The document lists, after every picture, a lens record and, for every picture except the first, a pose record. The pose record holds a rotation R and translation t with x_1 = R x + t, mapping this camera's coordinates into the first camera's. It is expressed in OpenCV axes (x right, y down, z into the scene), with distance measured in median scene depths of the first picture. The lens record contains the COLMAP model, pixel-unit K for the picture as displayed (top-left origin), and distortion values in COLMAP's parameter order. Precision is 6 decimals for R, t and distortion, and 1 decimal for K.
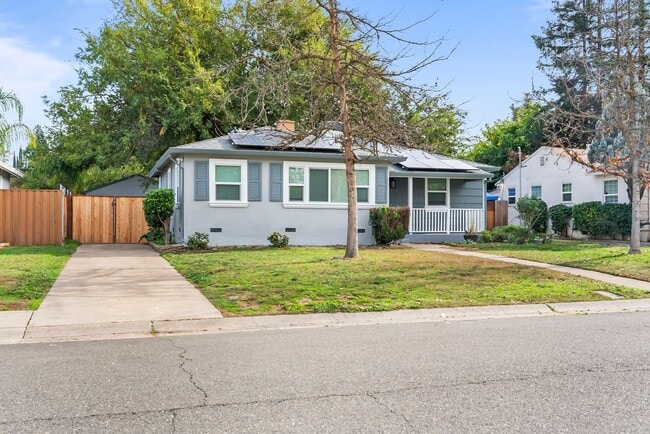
lens RADIAL K [[660.7, 0, 326.1], [0, 660.7, 218.0], [0, 0, 1]] dist [0.012918, 0.000000]
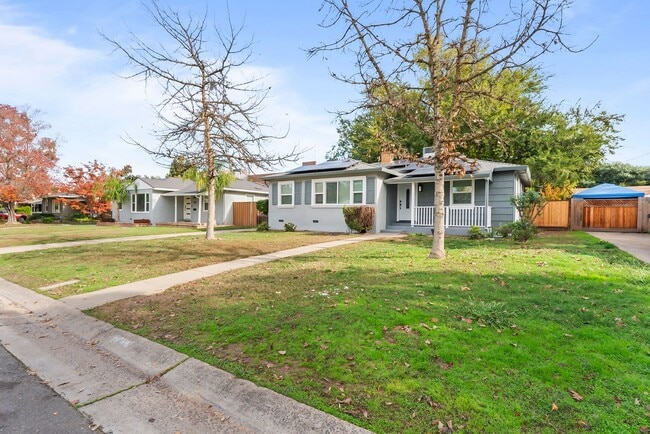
lens RADIAL K [[315.6, 0, 322.7], [0, 315.6, 222.1], [0, 0, 1]] dist [0.001256, -0.001666]
pose [[0.606343, 0.018728, -0.794982, 0.506277], [-0.002039, 0.999756, 0.021997, 0.002123], [0.795200, -0.011717, 0.606234, 0.483246]]
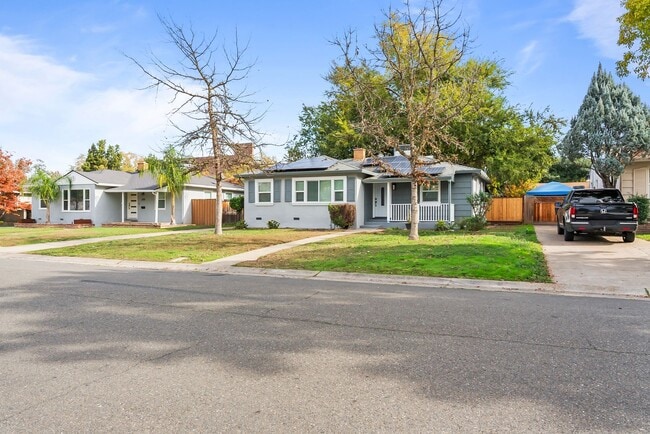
lens RADIAL K [[432.7, 0, 326.0], [0, 432.7, 216.3], [0, 0, 1]] dist [-0.001334, 0.001448]
pose [[0.733648, 0.001250, -0.679529, 0.657520], [0.006929, 0.999933, 0.009320, 0.001746], [0.679495, -0.011546, 0.733589, 0.222213]]
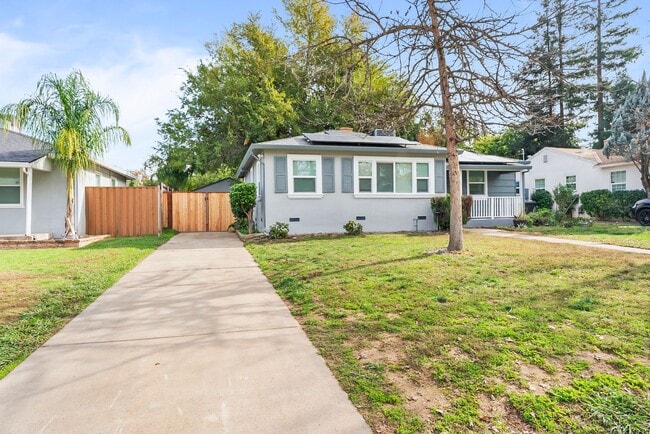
lens RADIAL K [[404.7, 0, 326.7], [0, 404.7, 207.8], [0, 0, 1]] dist [0.005731, -0.000173]
pose [[0.998439, -0.018954, -0.052534, -0.066535], [0.018858, 0.999819, -0.002327, 0.001028], [0.052568, 0.001333, 0.998616, 0.285448]]
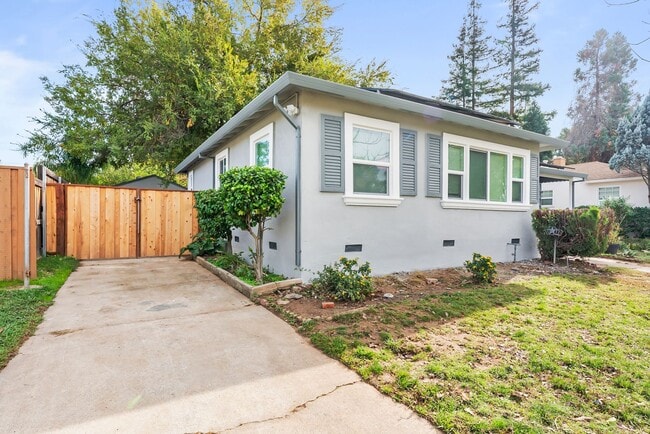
lens RADIAL K [[339.0, 0, 322.0], [0, 339.0, 218.7], [0, 0, 1]] dist [0.000407, -0.000233]
pose [[0.975430, 0.003650, 0.220277, -0.216432], [-0.006489, 0.999905, 0.012166, -0.007759], [-0.220212, -0.013297, 0.975361, 0.629604]]
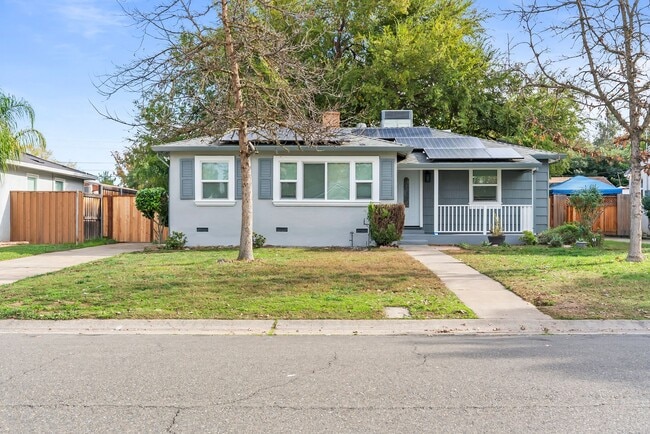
lens RADIAL K [[689.5, 0, 327.3], [0, 689.5, 216.9], [0, 0, 1]] dist [0.010487, 0.000000]
pose [[0.943534, -0.004730, -0.331241, 0.291513], [0.004640, 0.999989, -0.001064, 0.001330], [0.331242, -0.000533, 0.943546, 0.091390]]
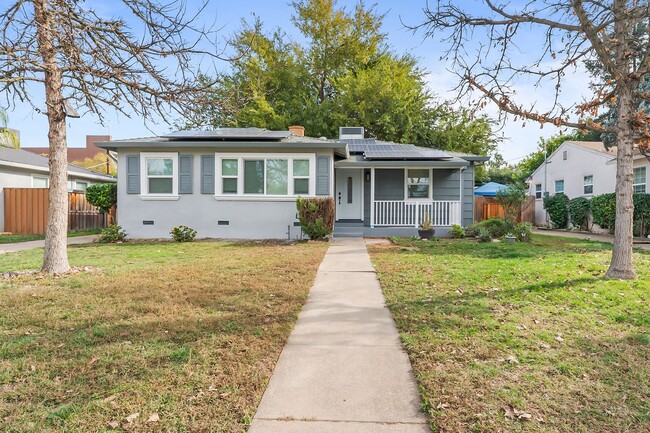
lens RADIAL K [[364.1, 0, 346.3], [0, 364.1, 218.8], [0, 0, 1]] dist [0.005001, -0.004372]
pose [[0.944624, 0.003953, -0.328130, 0.262738], [0.001319, 0.999874, 0.015841, 0.003135], [0.328151, -0.015397, 0.944500, 0.486204]]
